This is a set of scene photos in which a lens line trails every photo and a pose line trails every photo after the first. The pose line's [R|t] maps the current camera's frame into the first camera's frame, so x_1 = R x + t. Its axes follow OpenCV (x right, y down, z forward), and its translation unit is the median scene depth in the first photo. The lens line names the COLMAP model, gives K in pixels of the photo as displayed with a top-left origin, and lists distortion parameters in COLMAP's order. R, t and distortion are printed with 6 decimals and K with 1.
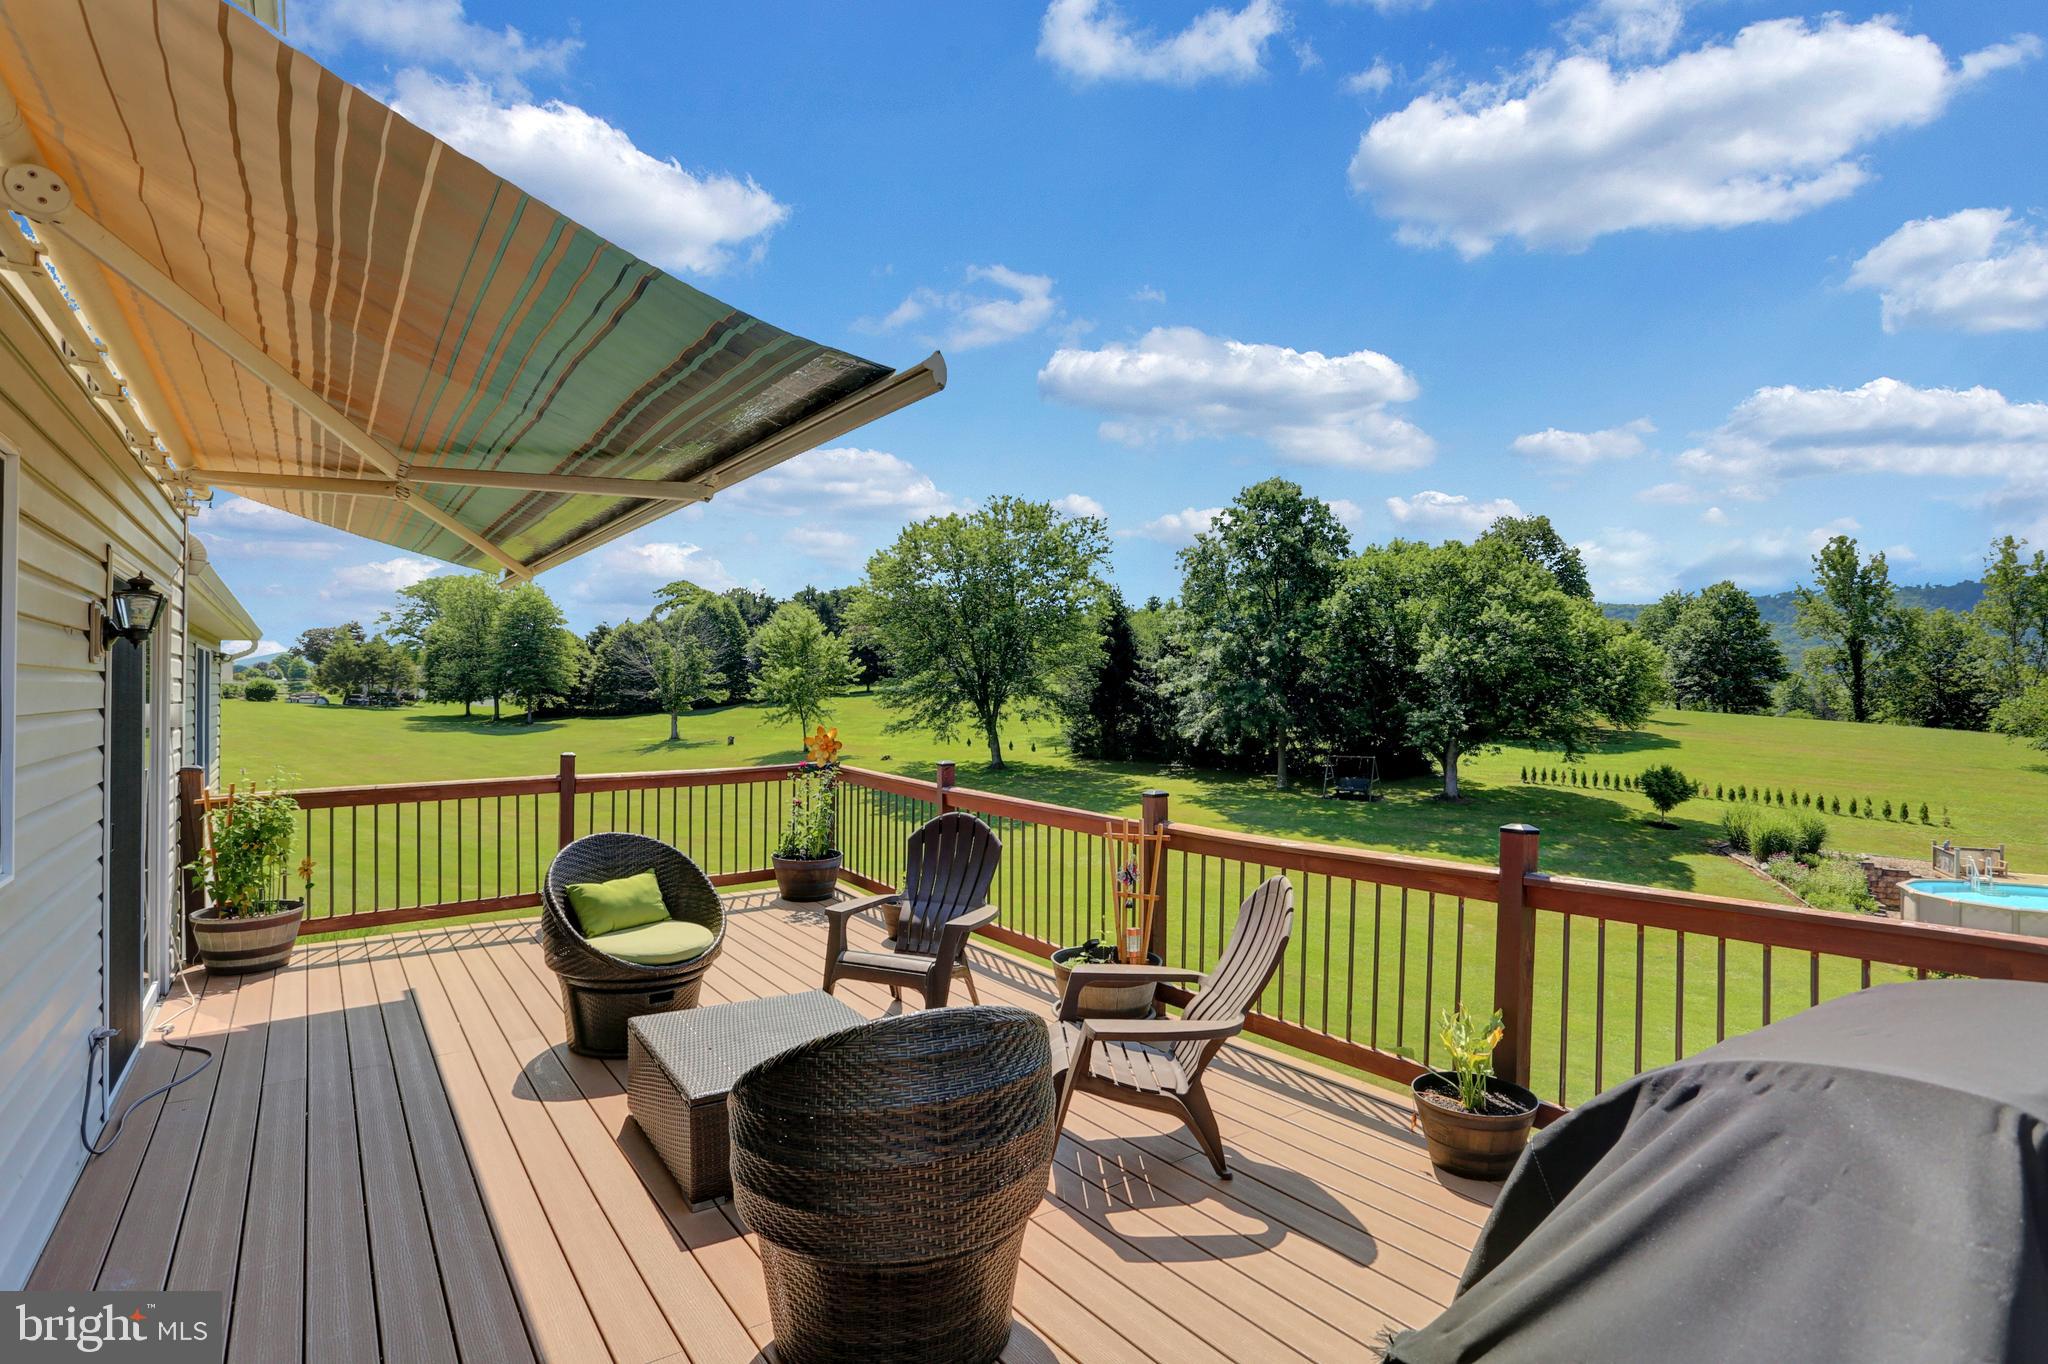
lens RADIAL K [[1021.9, 0, 1017.9], [0, 1021.9, 686.1], [0, 0, 1]] dist [-0.078938, 0.031564]
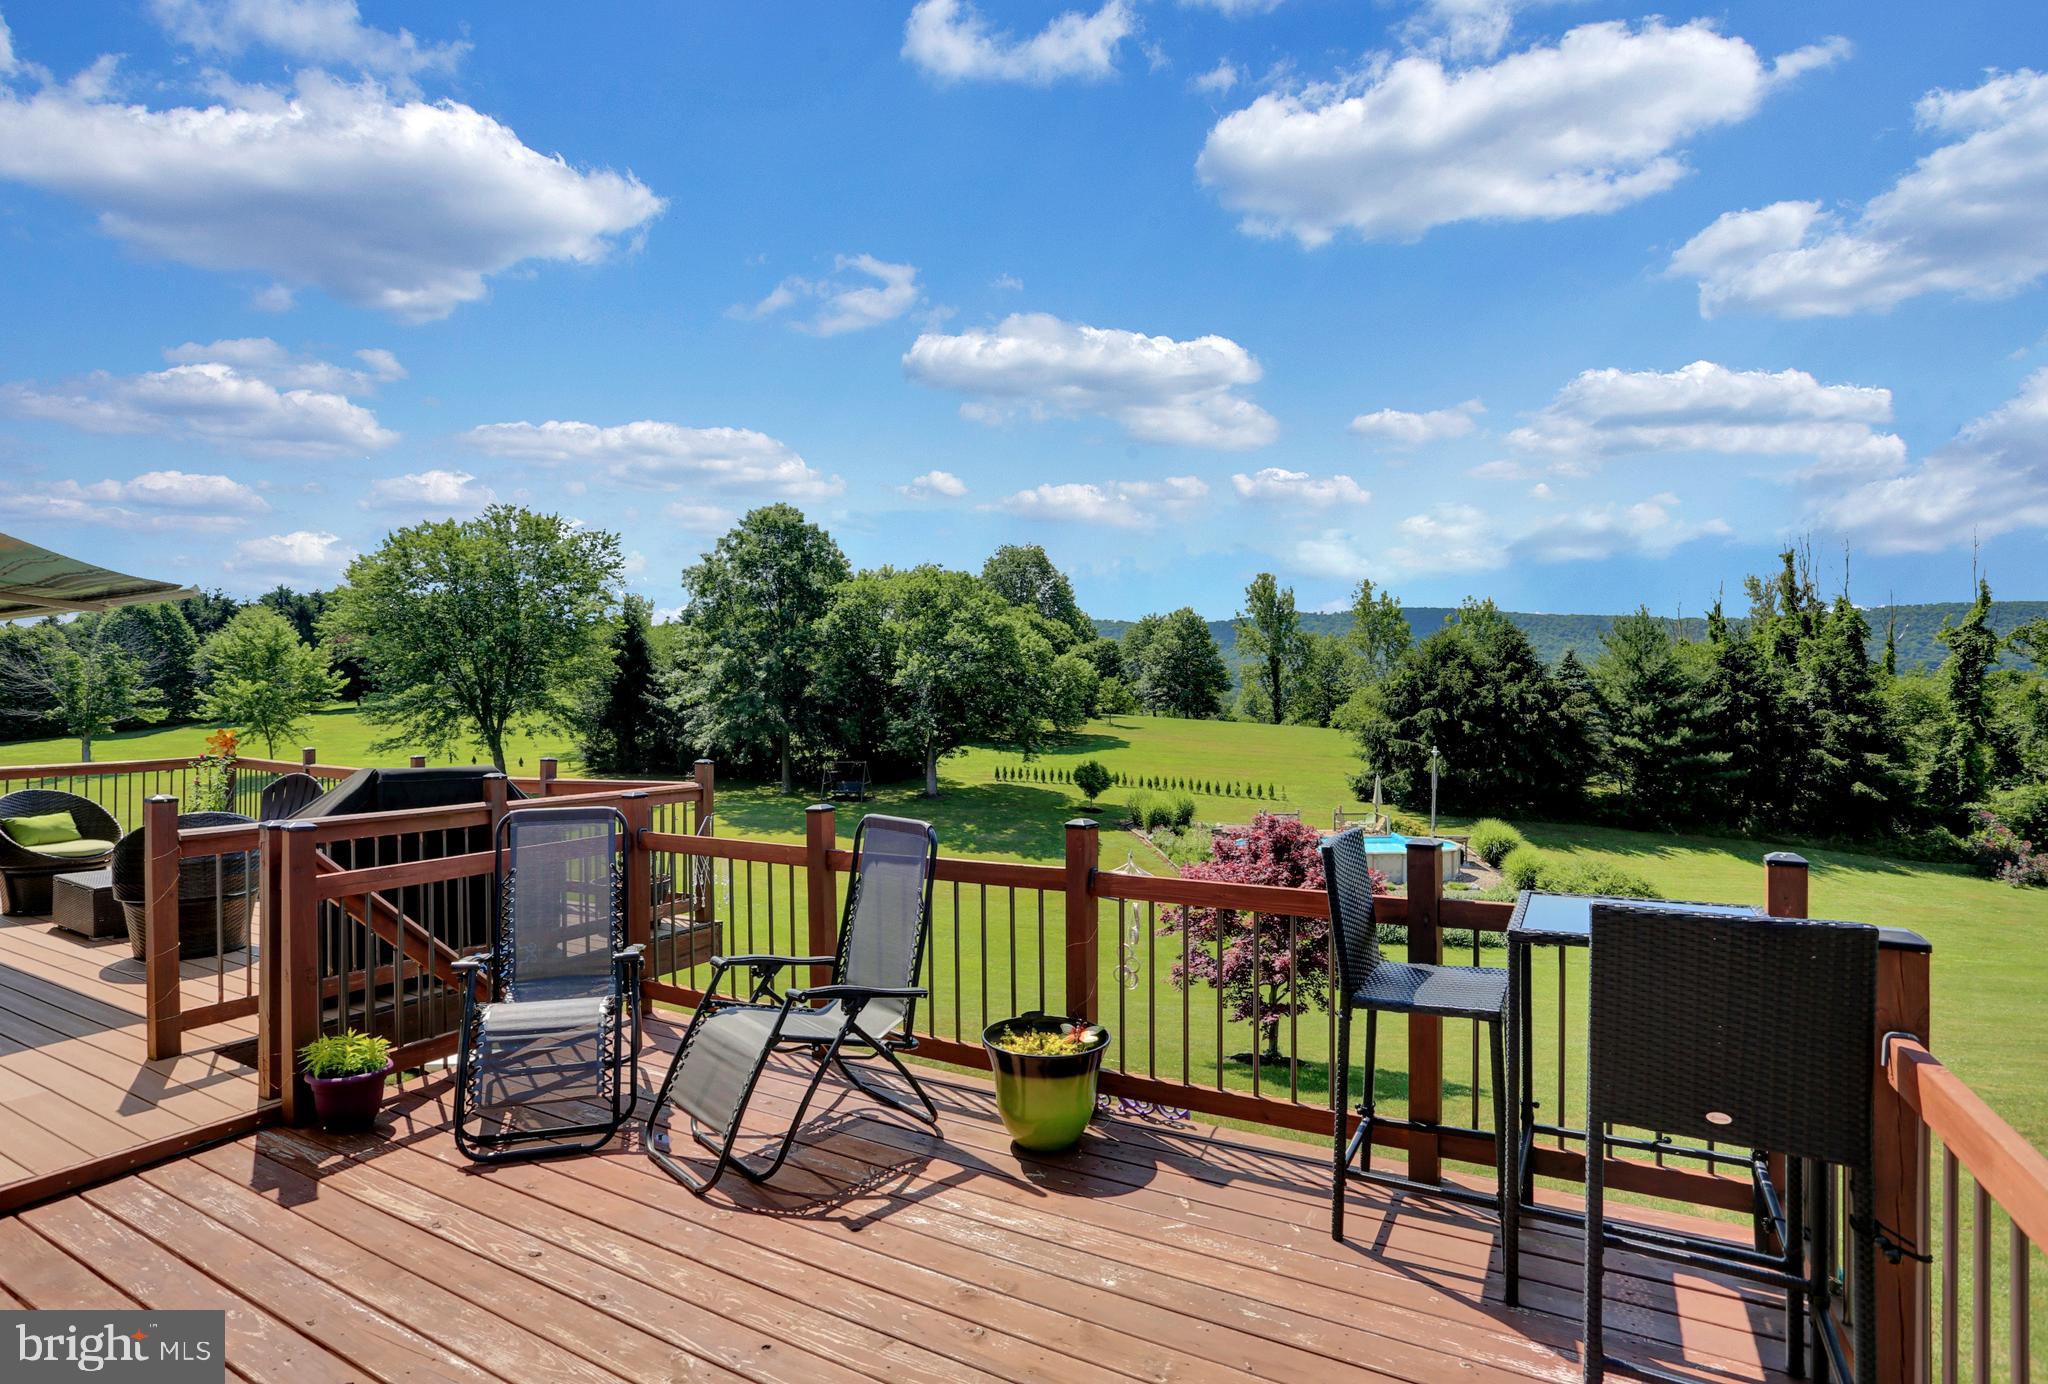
lens RADIAL K [[1047.5, 0, 1024.0], [0, 1047.5, 692.0], [0, 0, 1]] dist [-0.077199, 0.039542]
pose [[0.912138, -0.005033, 0.409852, 0.033514], [0.007792, 0.999957, -0.005064, 0.000649], [-0.409809, 0.007813, 0.912138, -0.099541]]
